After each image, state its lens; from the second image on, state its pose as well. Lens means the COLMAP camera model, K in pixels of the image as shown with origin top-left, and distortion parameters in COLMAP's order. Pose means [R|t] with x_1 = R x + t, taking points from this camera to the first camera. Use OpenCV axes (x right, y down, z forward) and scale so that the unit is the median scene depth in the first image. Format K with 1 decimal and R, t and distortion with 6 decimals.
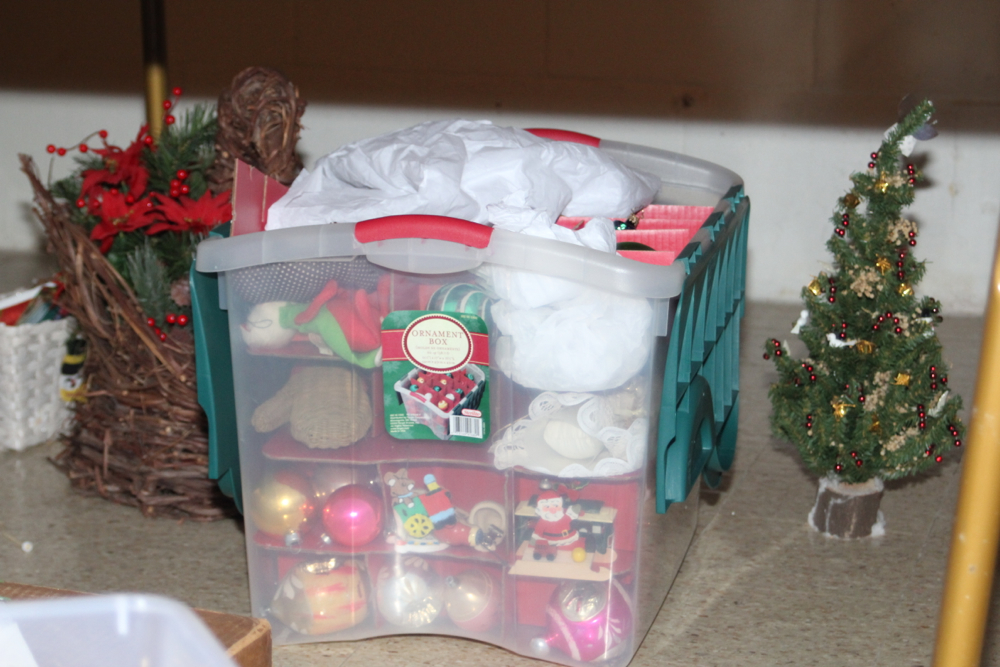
lens RADIAL K [[2509.8, 0, 497.8], [0, 2509.8, 330.3], [0, 0, 1]] dist [-0.005585, 0.000000]
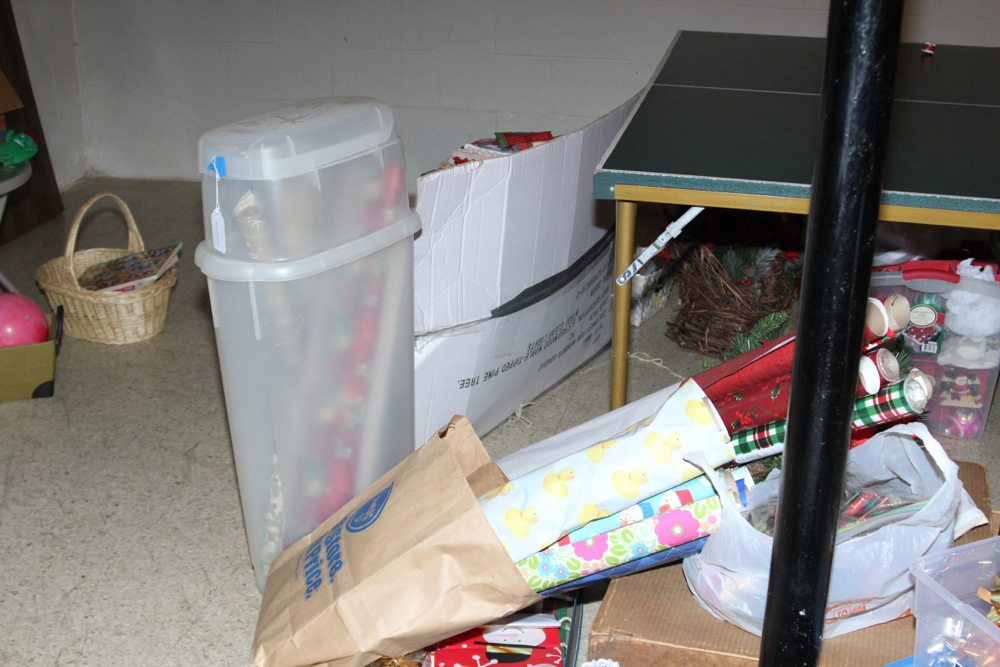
lens RADIAL K [[1263.6, 0, 498.8], [0, 1263.6, 329.7], [0, 0, 1]] dist [-0.128883, 0.000000]
pose [[0.999330, -0.015023, 0.033362, -0.465457], [0.009714, 0.988036, 0.153917, -0.168610], [-0.035275, -0.153490, 0.987520, -0.194640]]
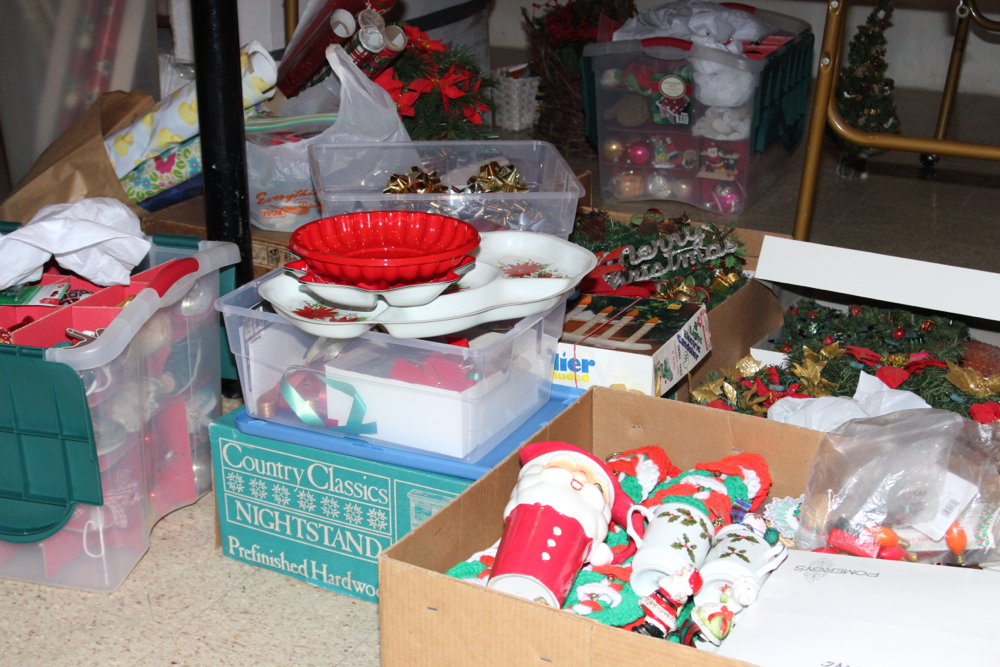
lens RADIAL K [[1555.3, 0, 502.7], [0, 1555.3, 330.7], [0, 0, 1]] dist [-0.081033, 0.000000]
pose [[0.978148, 0.063895, -0.197847, 0.134437], [-0.034805, 0.988499, 0.147165, 0.023856], [0.204974, -0.137064, 0.969123, -0.619459]]
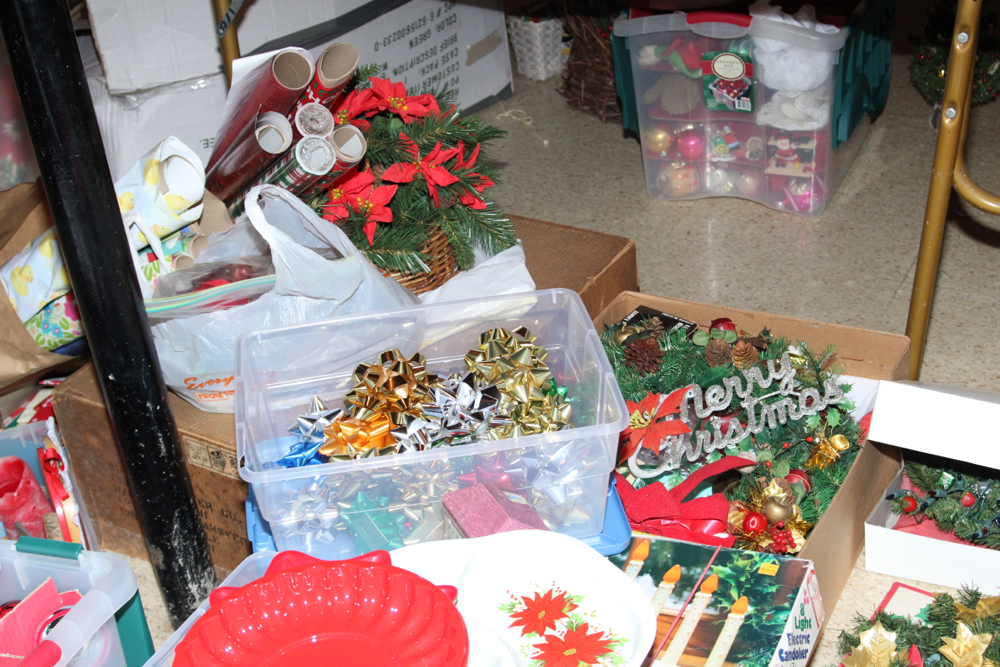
lens RADIAL K [[1428.8, 0, 505.5], [0, 1428.8, 333.2], [0, 0, 1]] dist [-0.083596, 0.000000]
pose [[0.971873, 0.020033, -0.234653, 0.075019], [0.055572, 0.948731, 0.311161, -0.157215], [0.228856, -0.315449, 0.920933, -0.196709]]
